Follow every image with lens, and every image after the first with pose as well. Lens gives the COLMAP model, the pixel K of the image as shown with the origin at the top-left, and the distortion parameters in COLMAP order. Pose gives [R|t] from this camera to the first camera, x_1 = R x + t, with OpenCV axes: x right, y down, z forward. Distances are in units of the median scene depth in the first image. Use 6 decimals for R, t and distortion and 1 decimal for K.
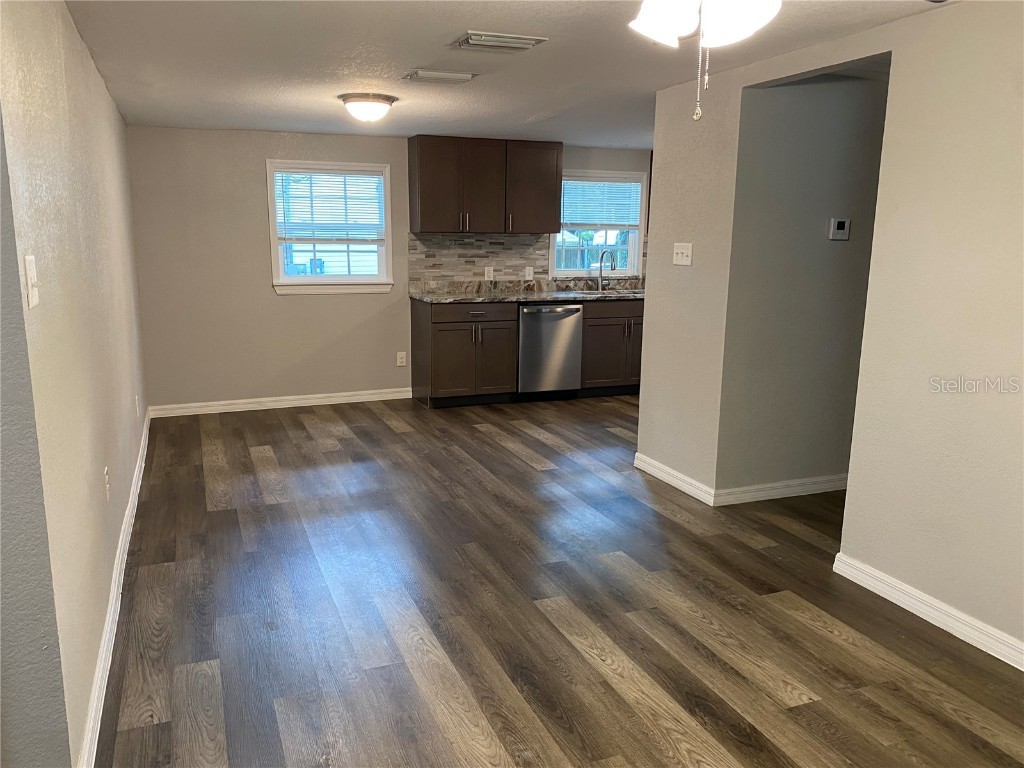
lens RADIAL K [[776.7, 0, 501.5], [0, 776.7, 383.8], [0, 0, 1]] dist [0.090803, -0.138717]
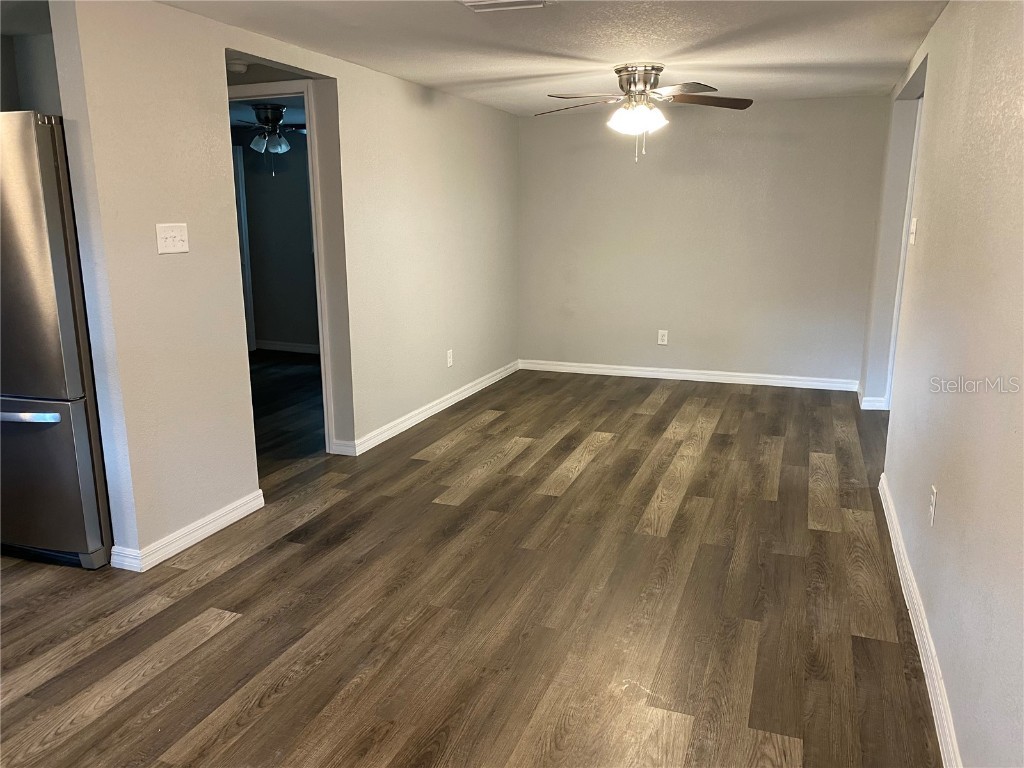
lens RADIAL K [[776.7, 0, 501.5], [0, 776.7, 383.8], [0, 0, 1]] dist [0.090803, -0.138717]
pose [[-0.732048, -0.151398, 0.664217, -0.365053], [0.130780, 0.925628, 0.355119, -0.185522], [-0.668582, 0.346831, -0.657805, 0.944514]]
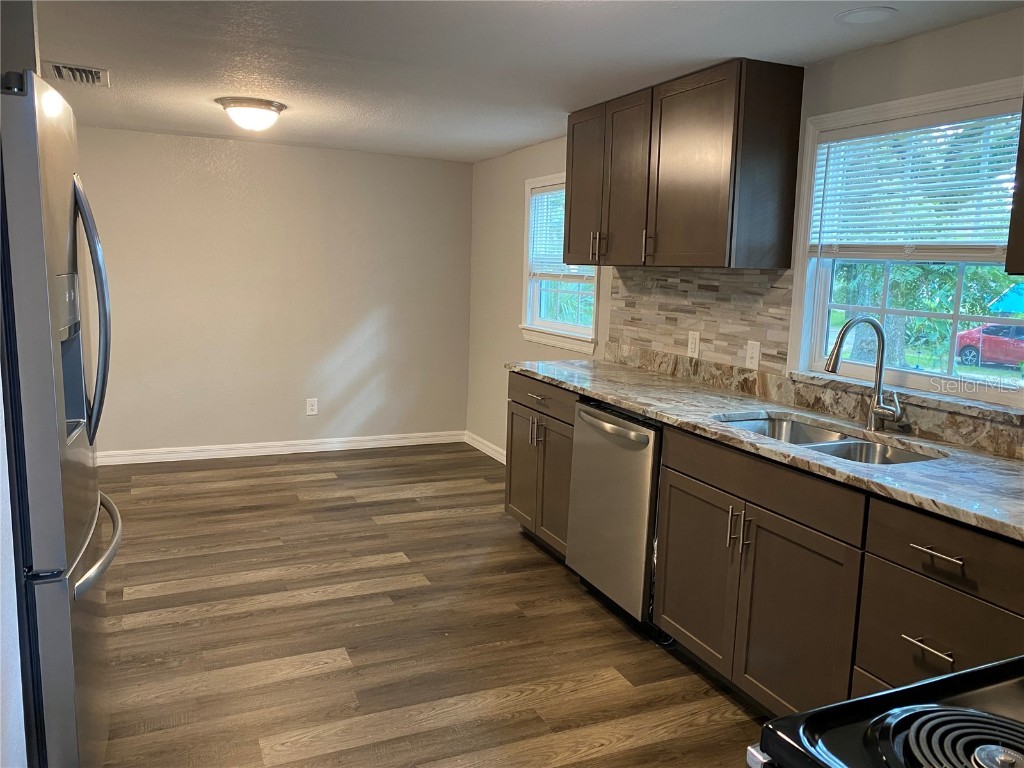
lens RADIAL K [[782.9, 0, 504.8], [0, 782.9, 378.1], [0, 0, 1]] dist [0.047603, -0.078815]
pose [[0.041217, 0.137895, -0.989589, 0.577698], [-0.218727, 0.967652, 0.125728, -0.183161], [0.974915, 0.211267, 0.070045, 0.978524]]
